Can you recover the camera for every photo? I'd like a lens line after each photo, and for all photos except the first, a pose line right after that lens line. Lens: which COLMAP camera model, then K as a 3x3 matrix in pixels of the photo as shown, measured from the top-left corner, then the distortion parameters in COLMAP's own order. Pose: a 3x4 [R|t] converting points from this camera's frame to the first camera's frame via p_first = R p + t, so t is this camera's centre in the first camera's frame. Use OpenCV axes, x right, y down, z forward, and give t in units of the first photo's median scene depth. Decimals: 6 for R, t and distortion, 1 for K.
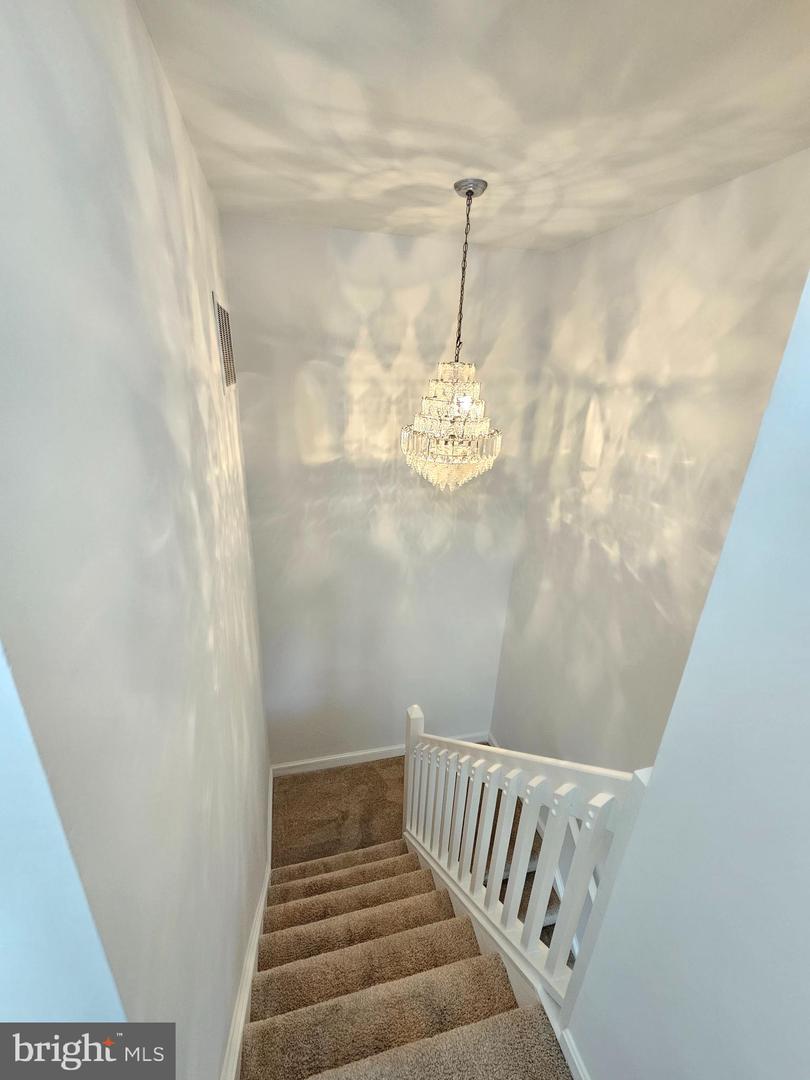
lens RADIAL K [[440.5, 0, 404.6], [0, 440.5, 536.8], [0, 0, 1]] dist [-0.002445, -0.000068]
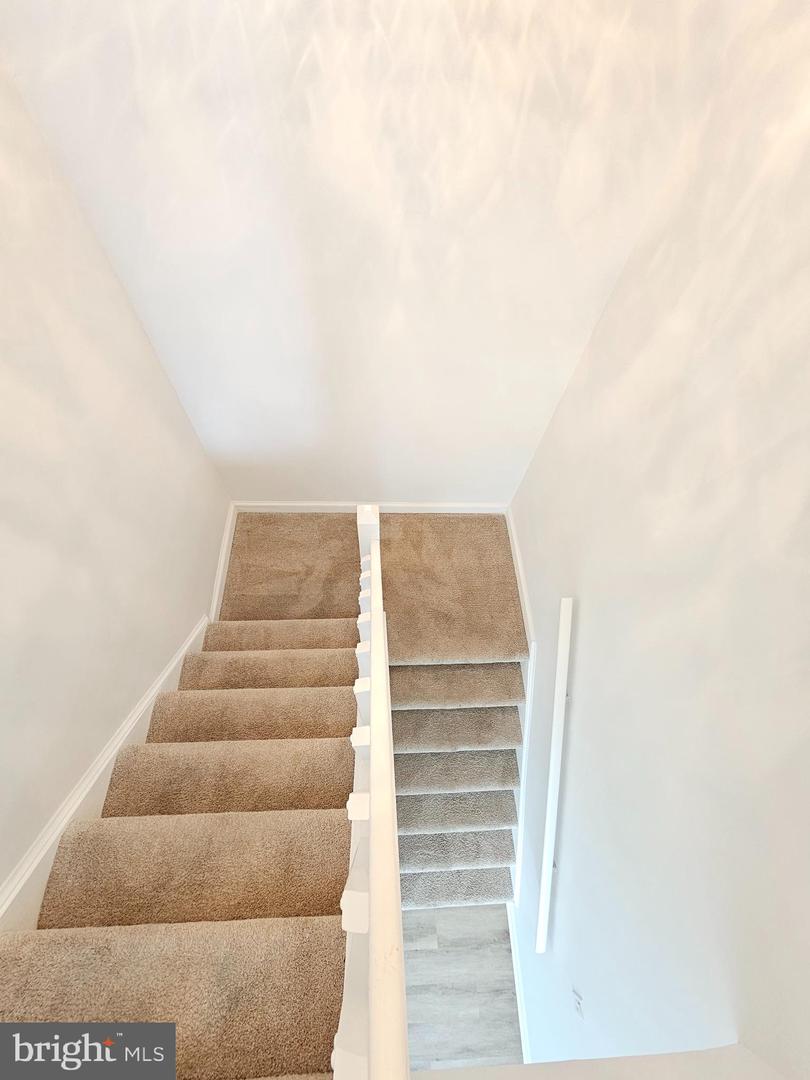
lens RADIAL K [[440.5, 0, 397.2], [0, 440.5, 537.2], [0, 0, 1]] dist [-0.002445, -0.000068]
pose [[0.975955, 0.190412, -0.106091, 0.116538], [-0.080705, 0.767785, 0.635605, 0.013068], [0.202482, -0.611759, 0.764690, 0.415458]]
